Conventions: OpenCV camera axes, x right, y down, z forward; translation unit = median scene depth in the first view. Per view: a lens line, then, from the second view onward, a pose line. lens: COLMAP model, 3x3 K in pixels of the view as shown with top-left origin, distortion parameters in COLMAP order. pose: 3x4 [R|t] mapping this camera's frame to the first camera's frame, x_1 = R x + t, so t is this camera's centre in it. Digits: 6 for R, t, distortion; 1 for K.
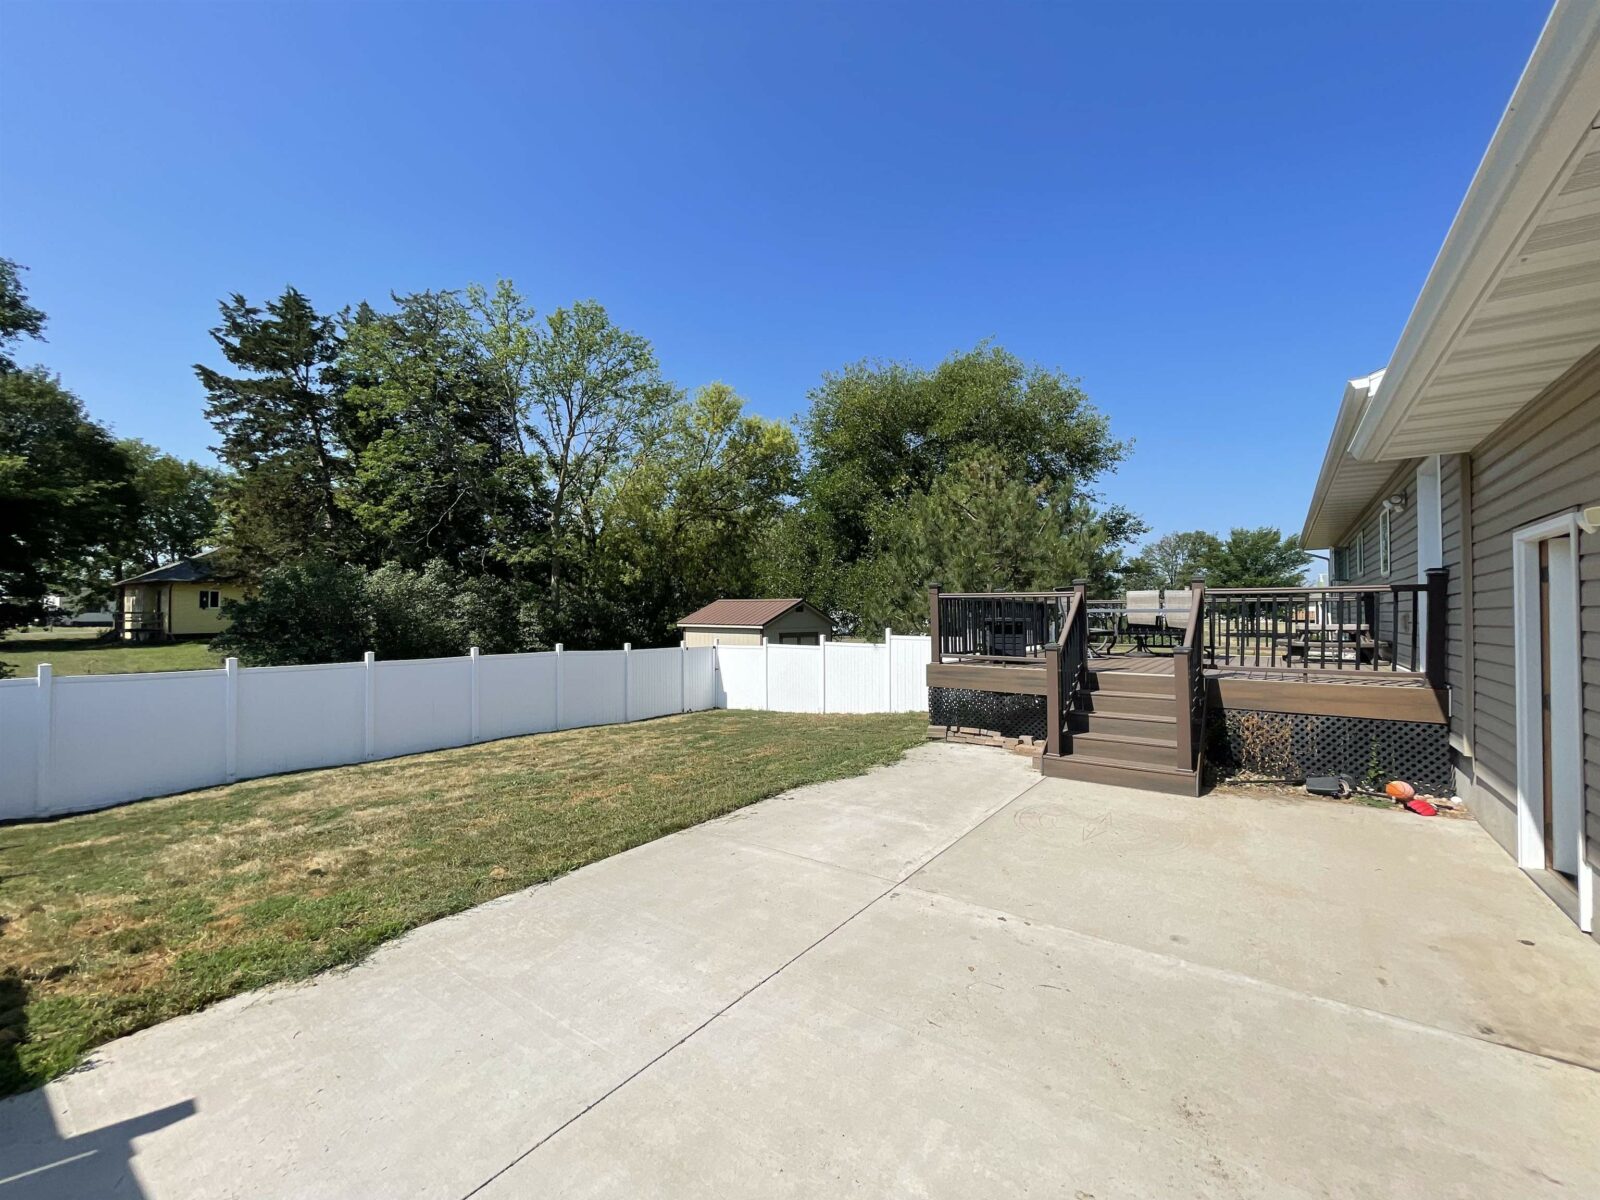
lens RADIAL K [[645.2, 0, 804.2], [0, 645.2, 600.7], [0, 0, 1]] dist [-0.001285, -0.000596]
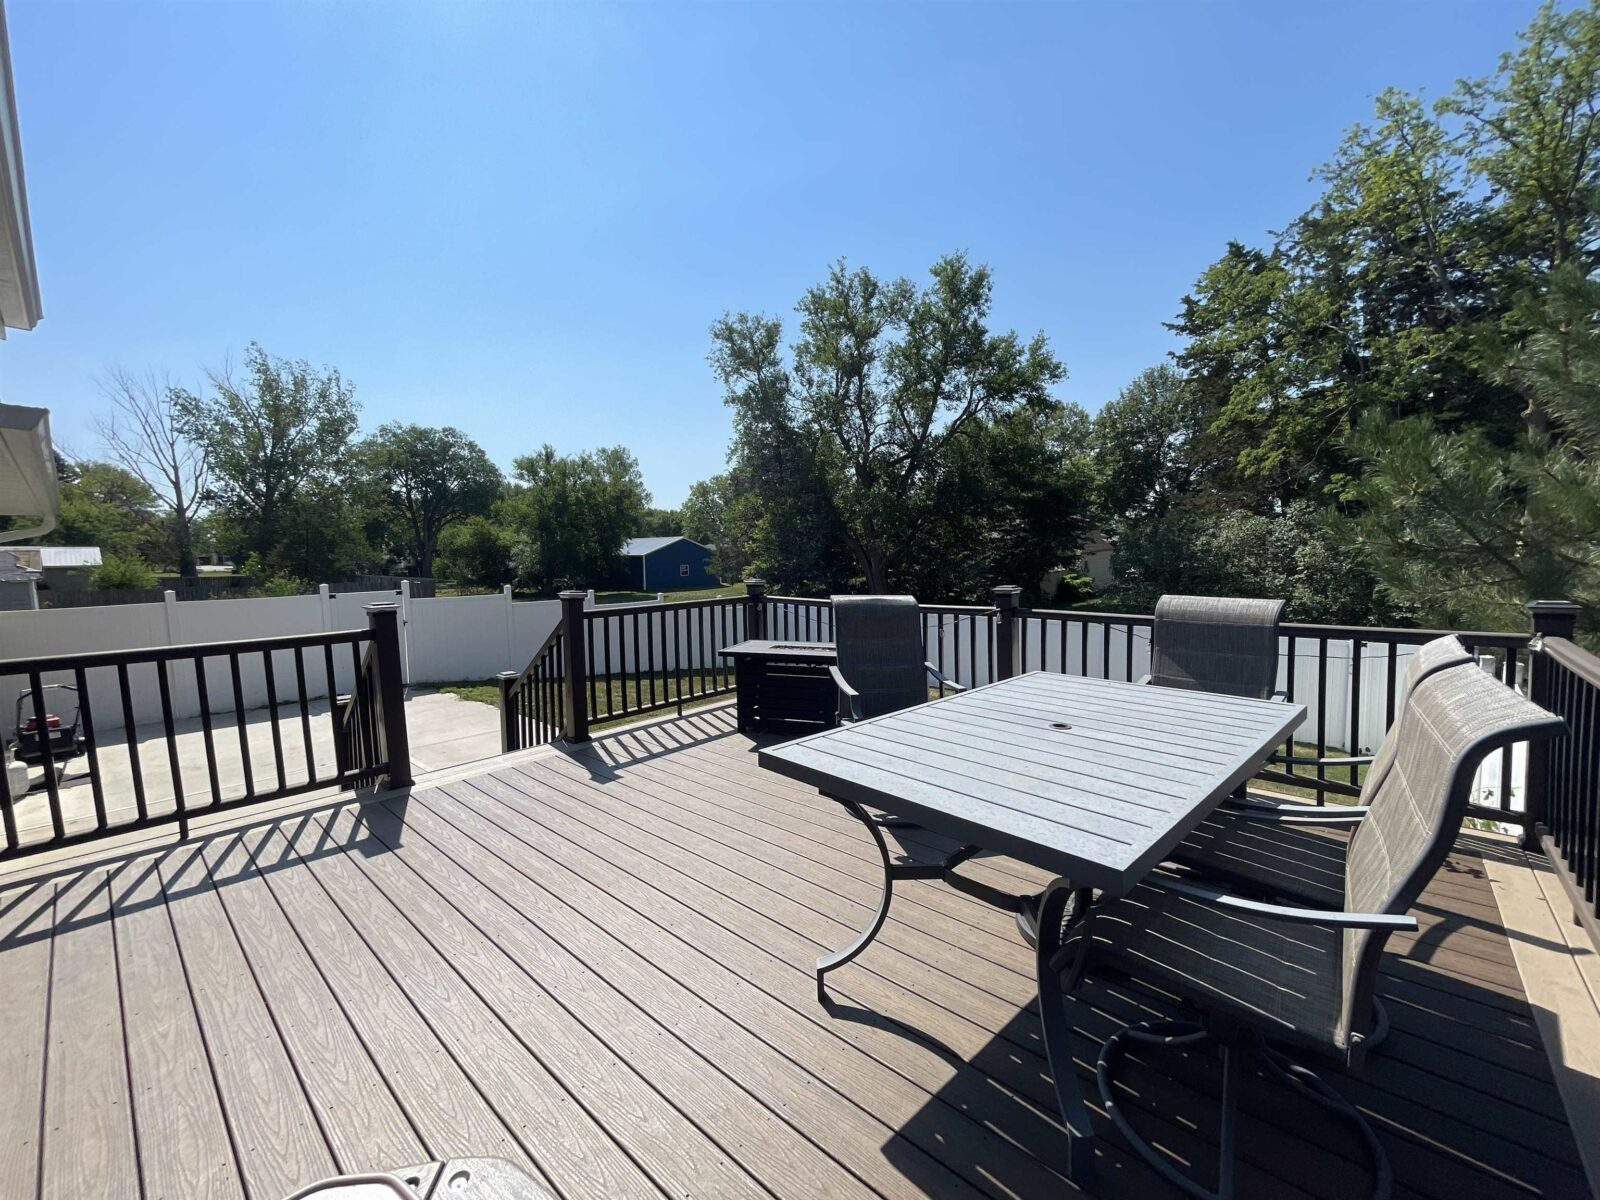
lens RADIAL K [[645.2, 0, 804.2], [0, 645.2, 600.7], [0, 0, 1]] dist [-0.001285, -0.000596]
pose [[-0.091267, 0.076596, -0.992876, 0.317163], [0.035934, 0.996642, 0.073583, -0.018605], [0.995178, -0.028962, -0.093713, 0.399016]]
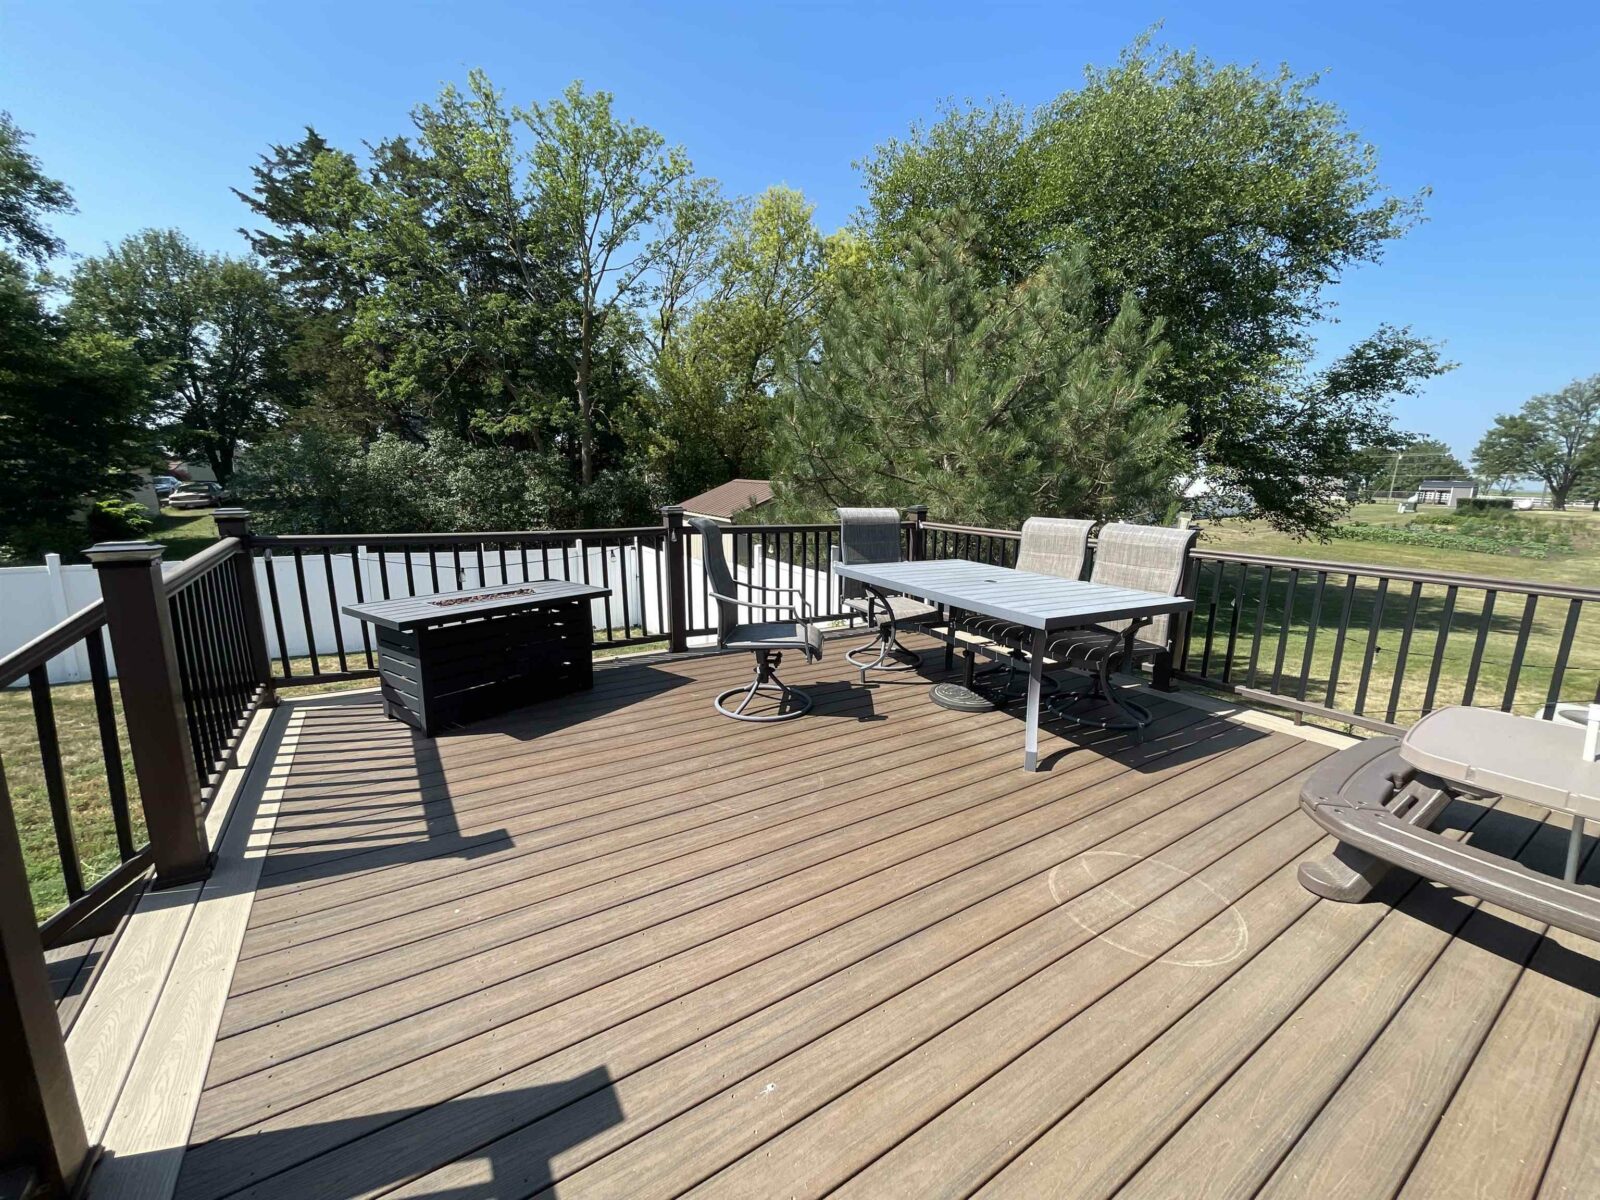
lens RADIAL K [[645.2, 0, 804.2], [0, 645.2, 600.7], [0, 0, 1]] dist [-0.001285, -0.000596]
pose [[0.936994, 0.083707, -0.339168, 0.237784], [-0.013000, 0.978551, 0.205593, -0.020034], [0.349102, -0.188231, 0.917985, 0.266965]]
